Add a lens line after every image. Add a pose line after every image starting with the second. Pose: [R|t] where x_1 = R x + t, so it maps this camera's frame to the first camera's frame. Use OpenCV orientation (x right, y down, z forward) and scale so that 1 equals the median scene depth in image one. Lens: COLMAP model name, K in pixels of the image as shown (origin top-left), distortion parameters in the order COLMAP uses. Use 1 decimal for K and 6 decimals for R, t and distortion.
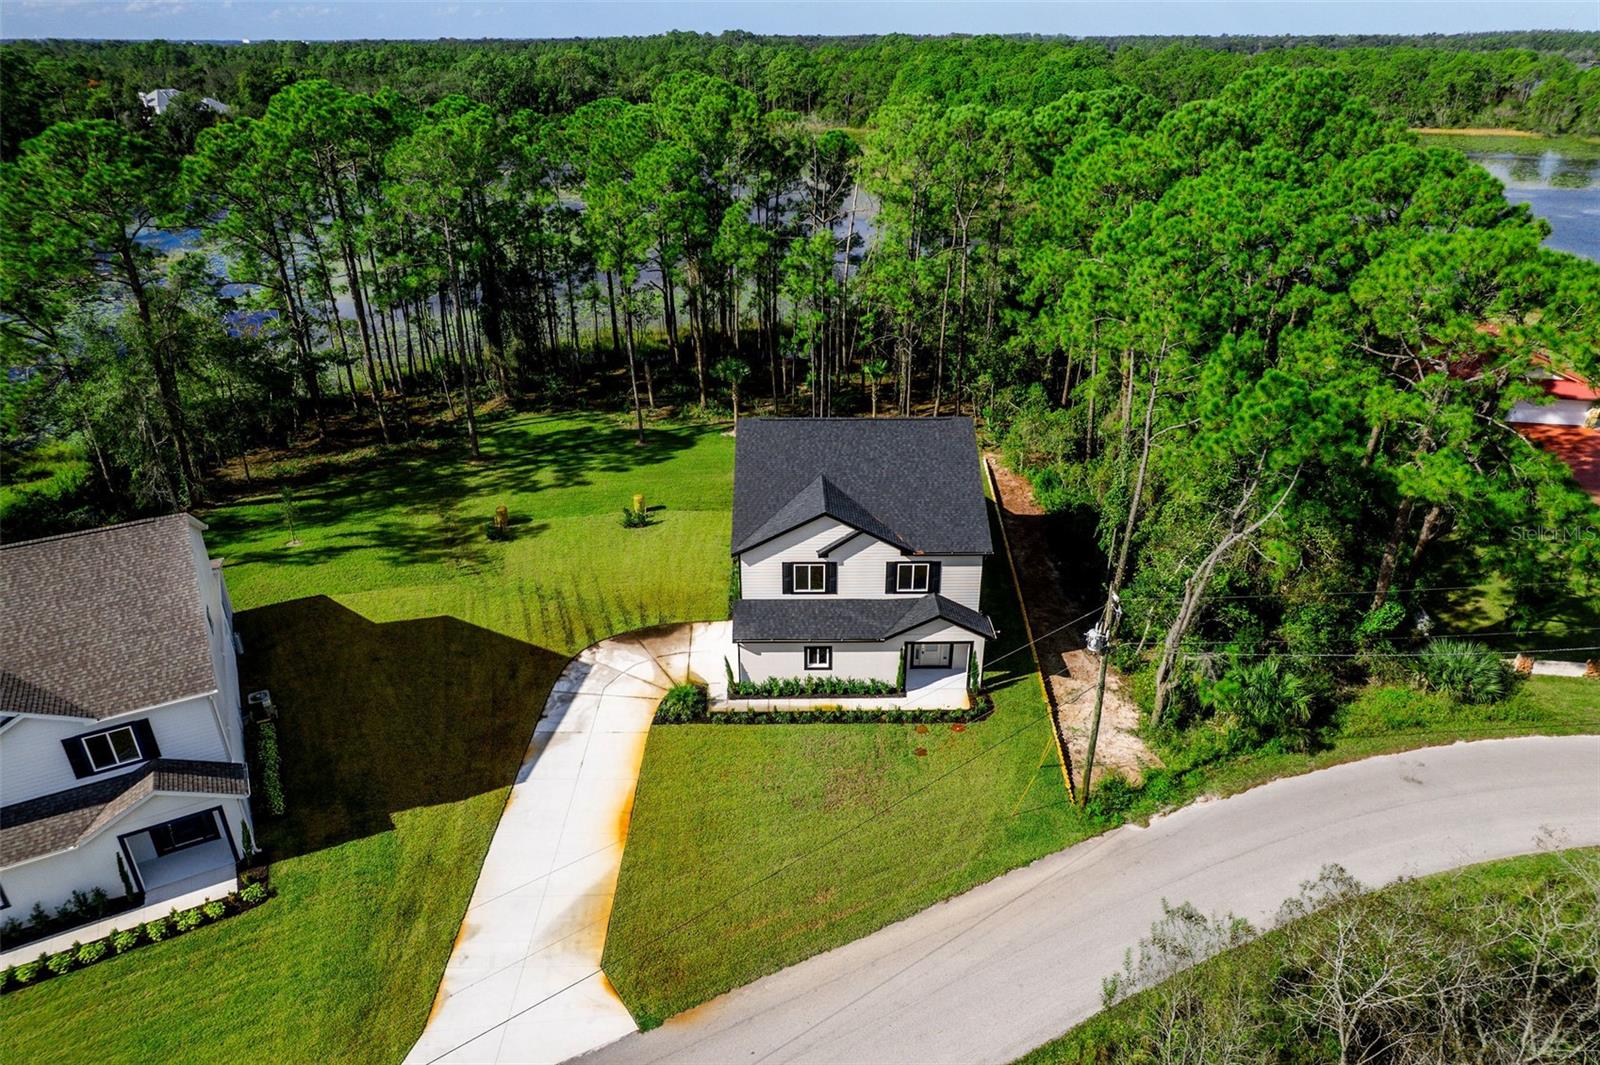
lens RADIAL K [[1027.5, 0, 805.0], [0, 1027.5, 532.9], [0, 0, 1]] dist [-0.081958, 0.076347]
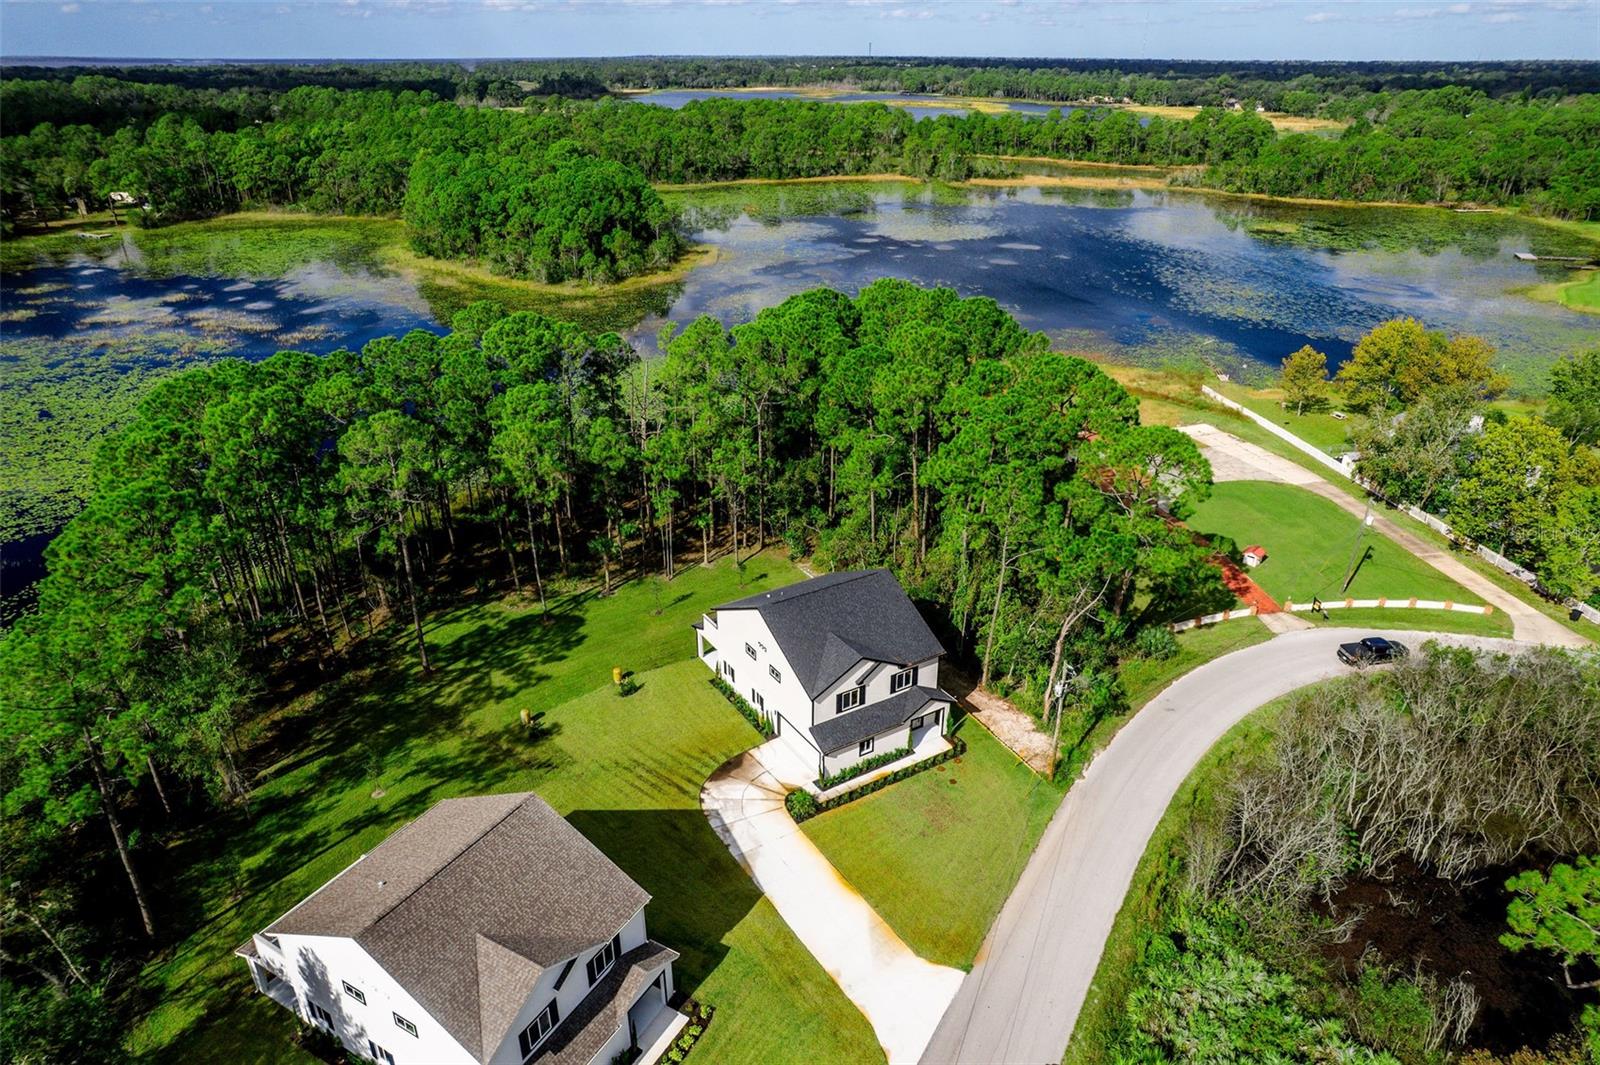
lens RADIAL K [[1030.2, 0, 796.3], [0, 1030.2, 557.8], [0, 0, 1]] dist [-0.000986, -0.000438]
pose [[0.858765, -0.233036, 0.456307, -0.733495], [0.230478, 0.971089, 0.062177, -0.282202], [-0.457604, 0.051774, 0.887647, -0.365579]]
